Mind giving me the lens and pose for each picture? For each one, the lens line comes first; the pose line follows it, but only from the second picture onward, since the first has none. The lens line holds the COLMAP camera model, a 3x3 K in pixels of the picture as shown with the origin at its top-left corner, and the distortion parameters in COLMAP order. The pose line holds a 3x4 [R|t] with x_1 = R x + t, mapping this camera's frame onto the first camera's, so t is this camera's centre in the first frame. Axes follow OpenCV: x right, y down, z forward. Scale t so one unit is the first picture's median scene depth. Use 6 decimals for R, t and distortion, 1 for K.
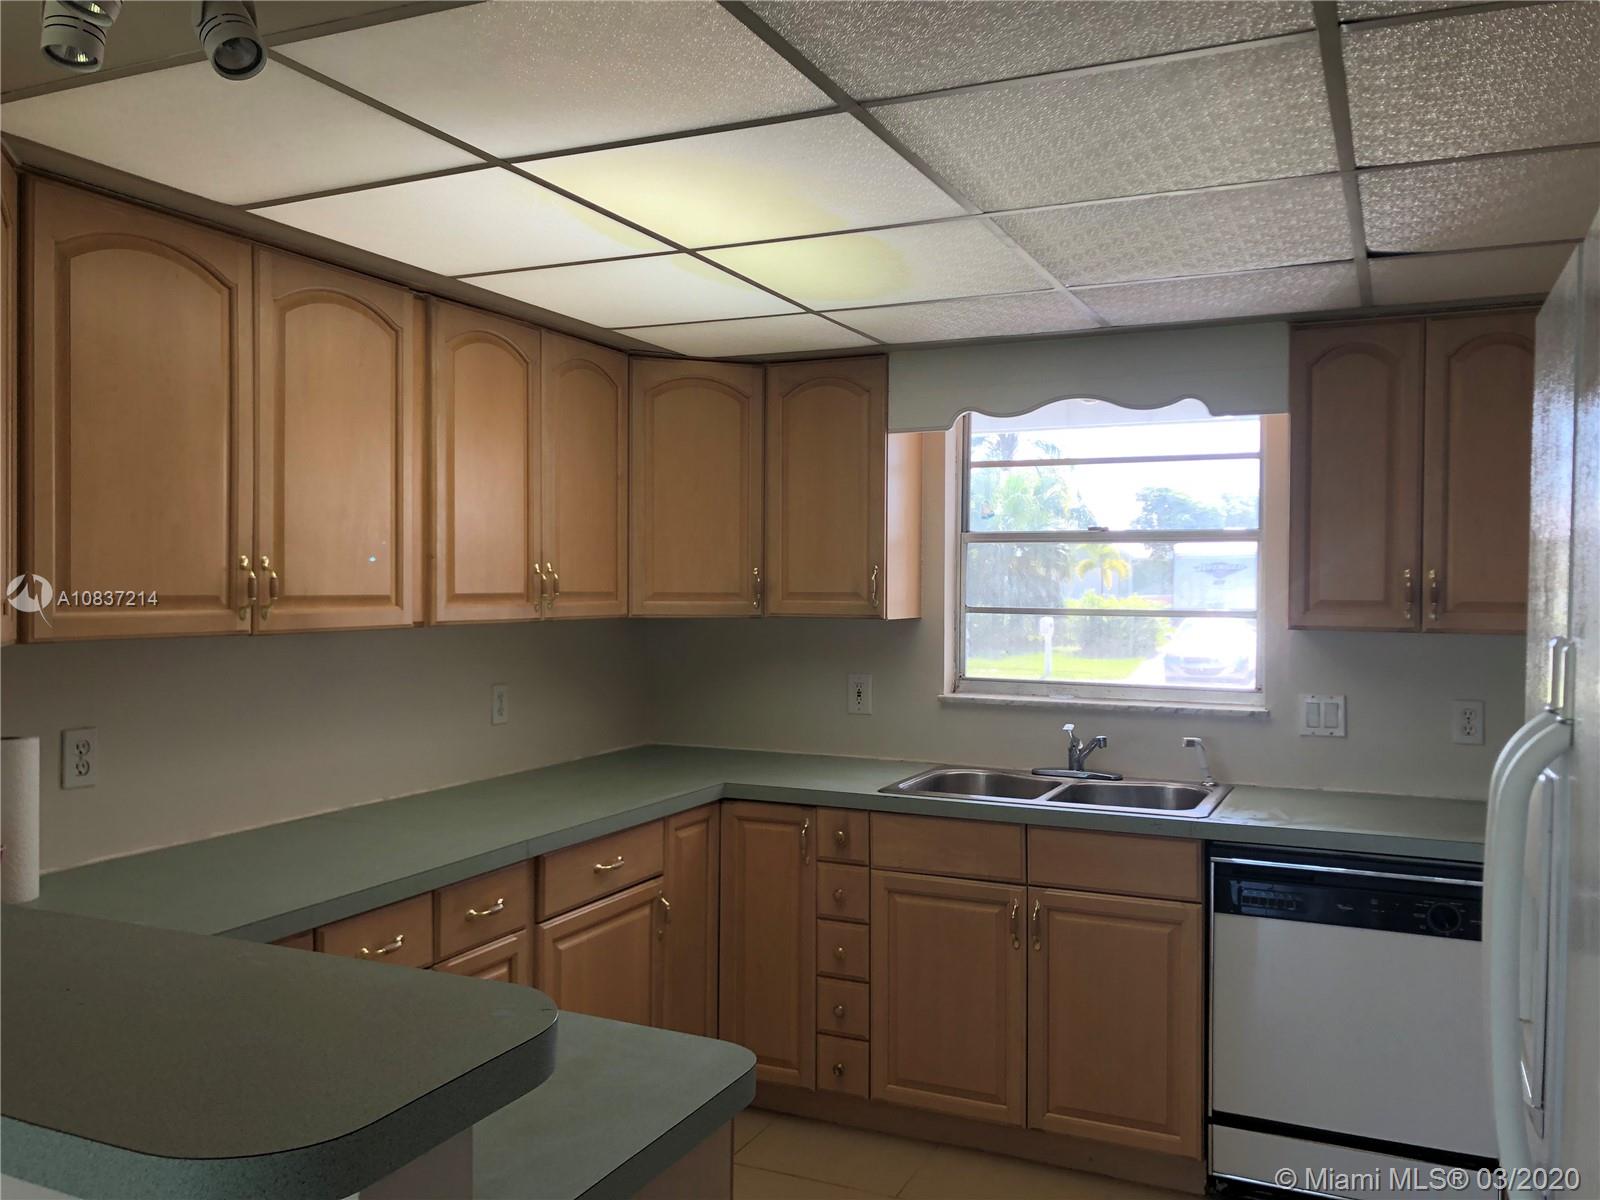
lens RADIAL K [[1284.7, 0, 800.0], [0, 1284.7, 600.0], [0, 0, 1]] dist [0.005577, -0.012763]
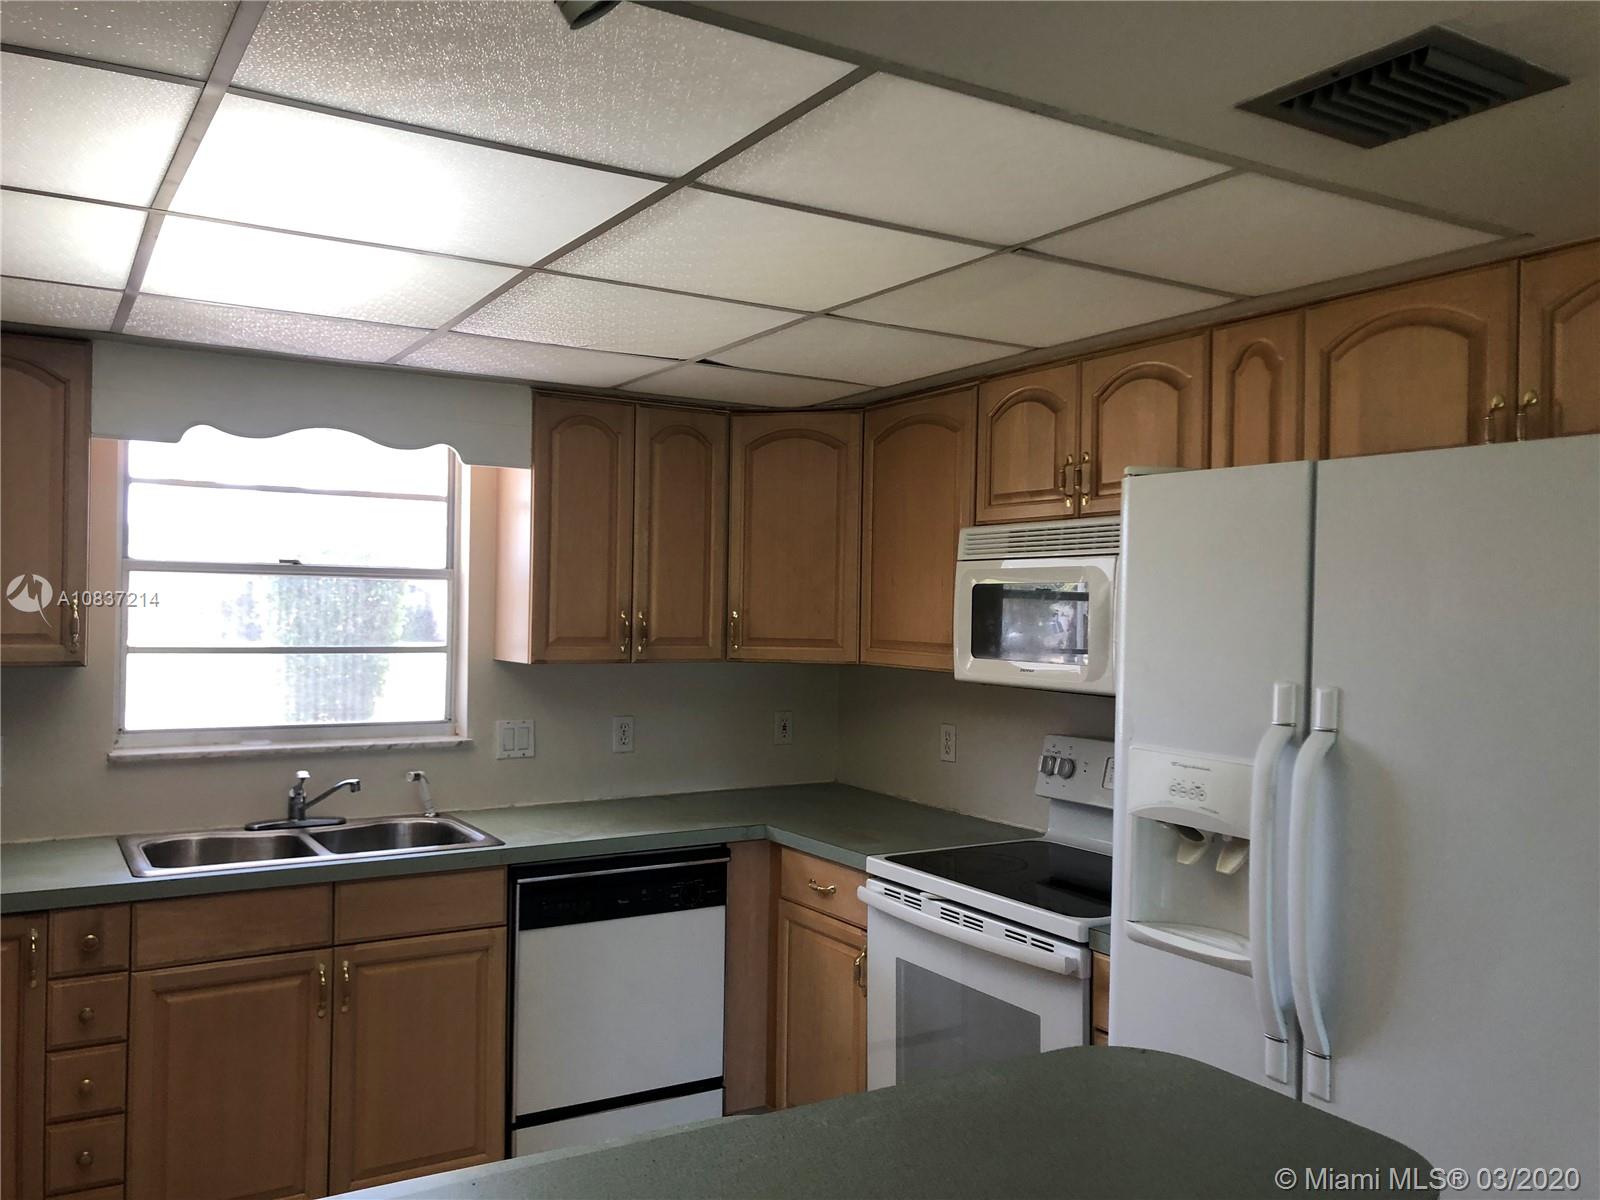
lens RADIAL K [[1284.7, 0, 800.0], [0, 1284.7, 600.0], [0, 0, 1]] dist [0.005577, -0.012763]
pose [[0.548293, 0.005662, 0.836267, -0.418527], [0.000813, 0.999973, -0.007303, -0.023950], [-0.836286, 0.004684, 0.548273, 0.197188]]
